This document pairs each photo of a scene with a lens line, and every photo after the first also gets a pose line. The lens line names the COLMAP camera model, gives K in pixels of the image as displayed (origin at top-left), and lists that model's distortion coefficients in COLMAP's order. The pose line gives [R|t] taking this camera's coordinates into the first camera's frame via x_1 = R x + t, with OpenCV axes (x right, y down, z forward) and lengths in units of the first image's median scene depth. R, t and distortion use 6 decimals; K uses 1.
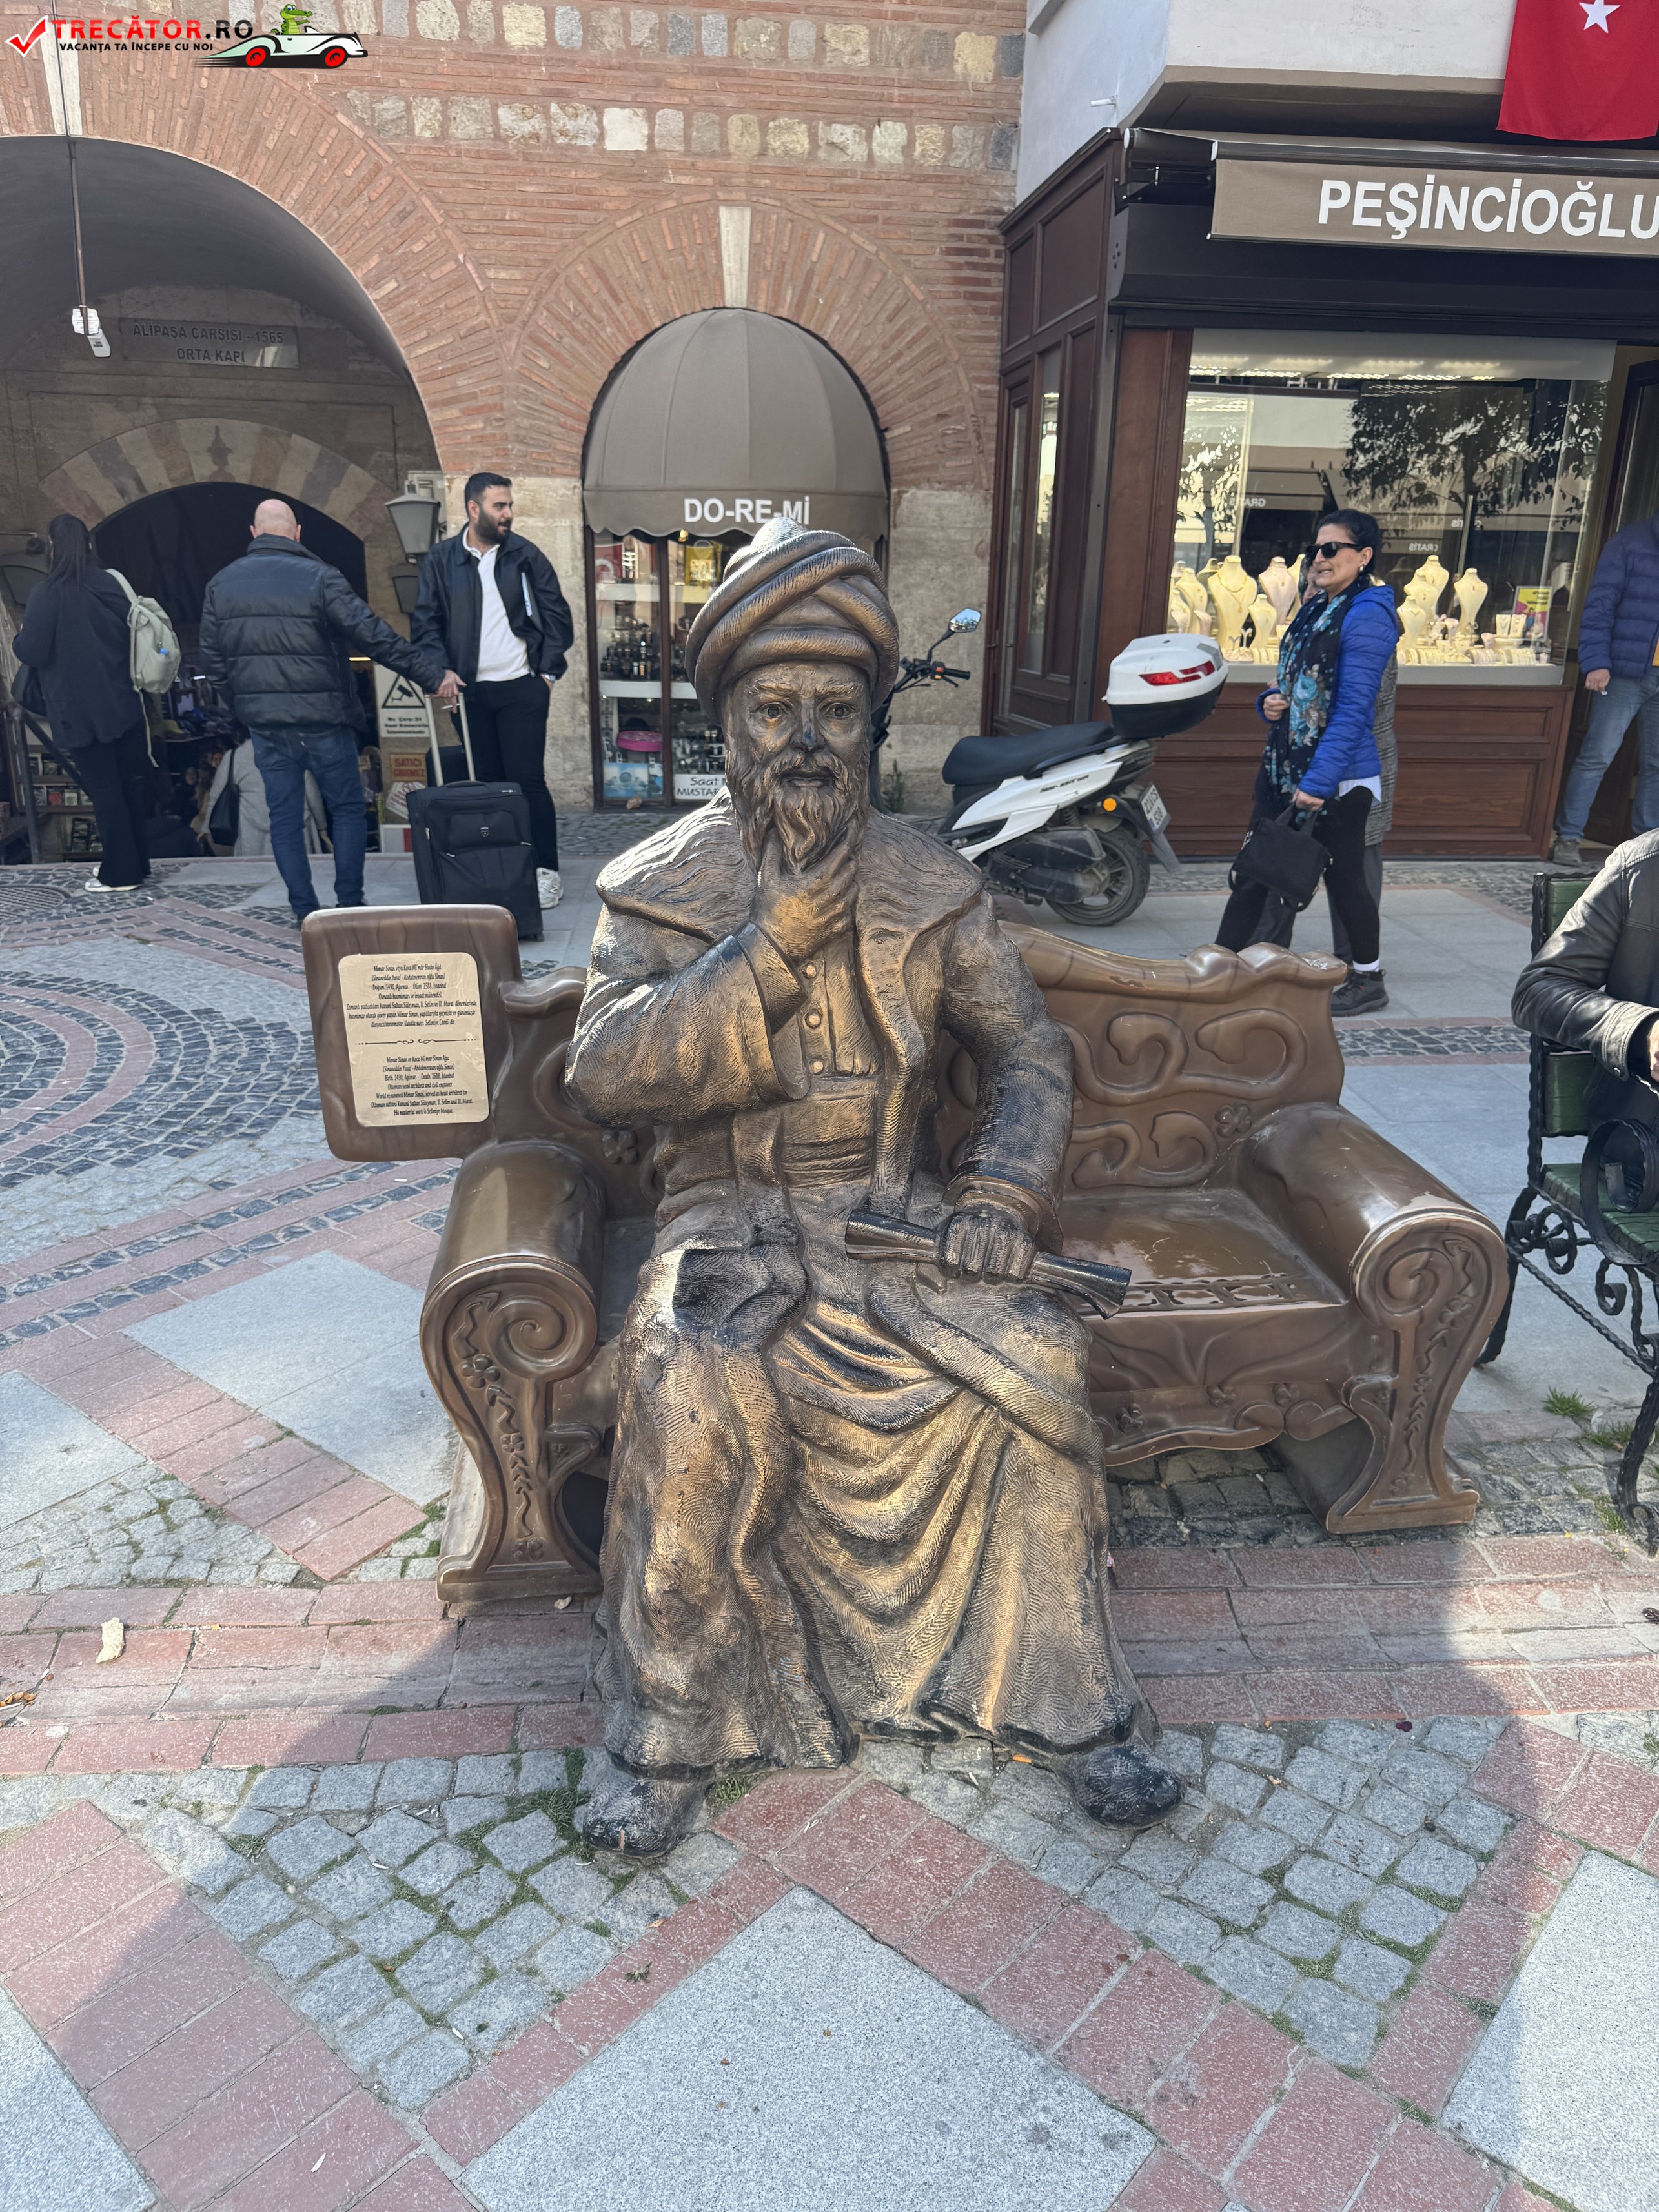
lens RADIAL K [[1573.7, 0, 829.3], [0, 1573.7, 1122.2], [0, 0, 1]] dist [0.004696, -0.011514]
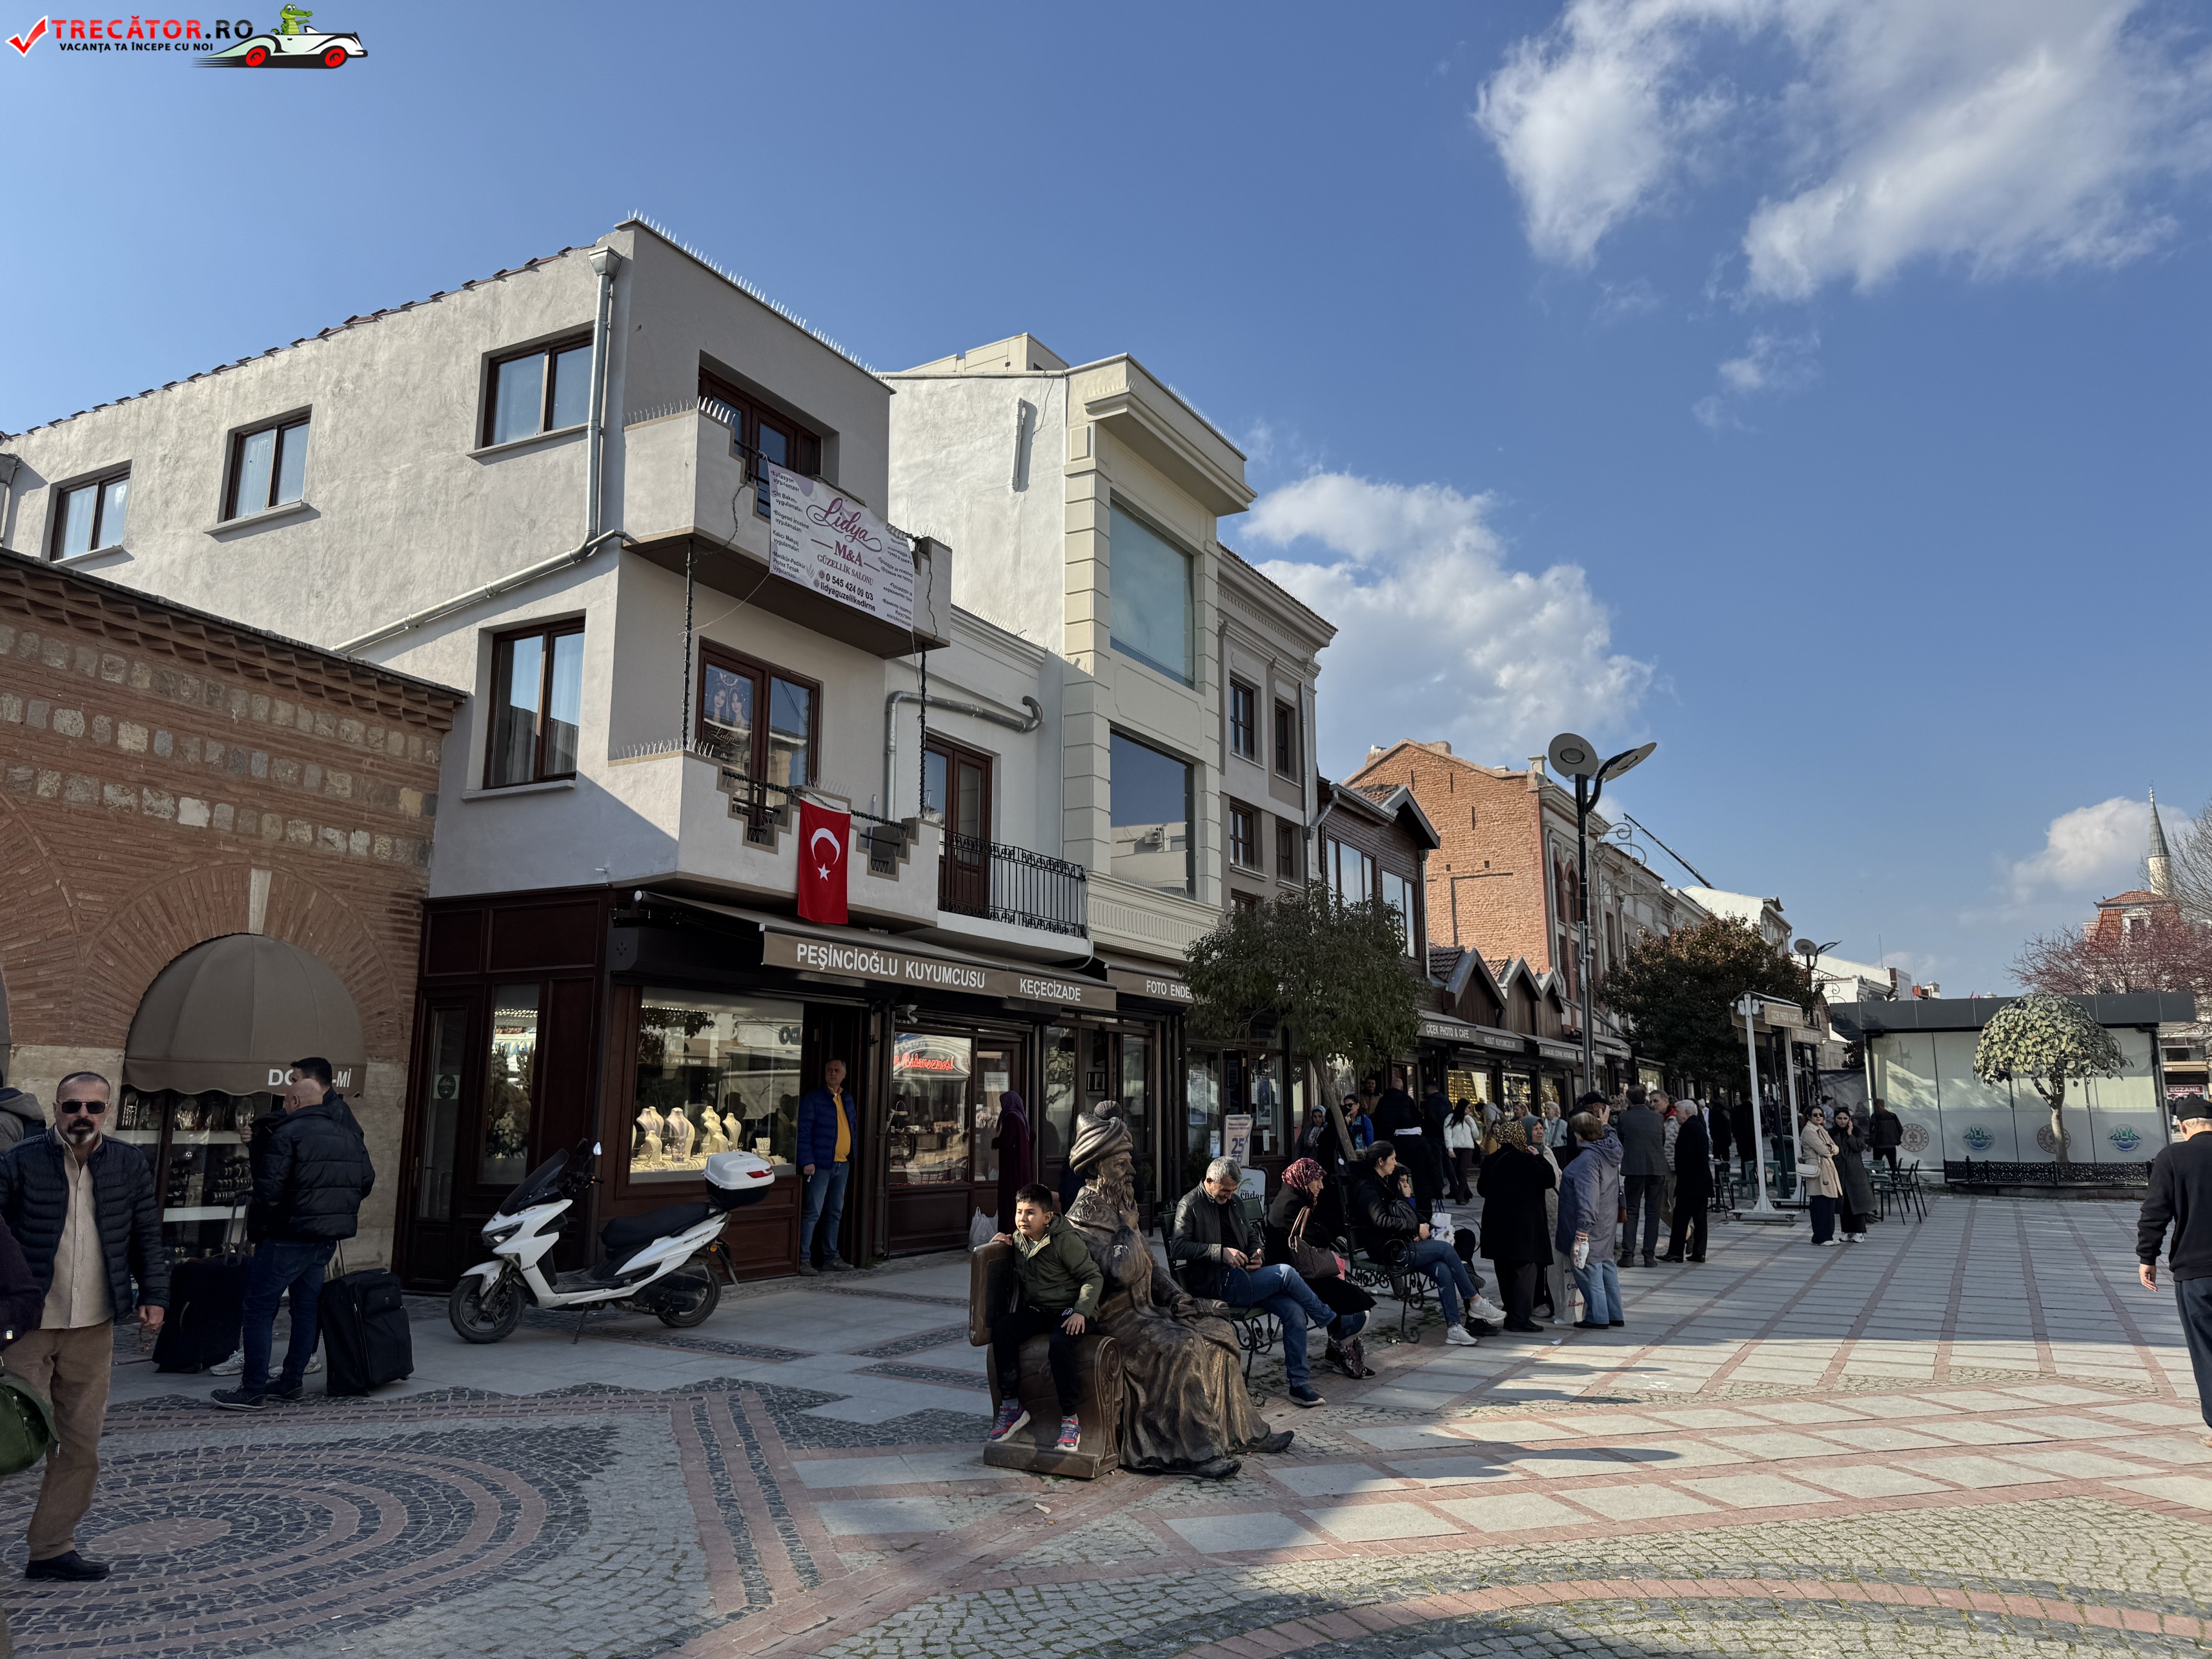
lens RADIAL K [[1573.7, 0, 1096.3], [0, 1573.7, 825.0], [0, 0, 1]] dist [0.004696, -0.011514]
pose [[0.536952, 0.140702, 0.831797, -0.837663], [0.282432, 0.899113, -0.334408, 0.059931], [-0.794931, 0.414487, 0.443042, -0.226699]]
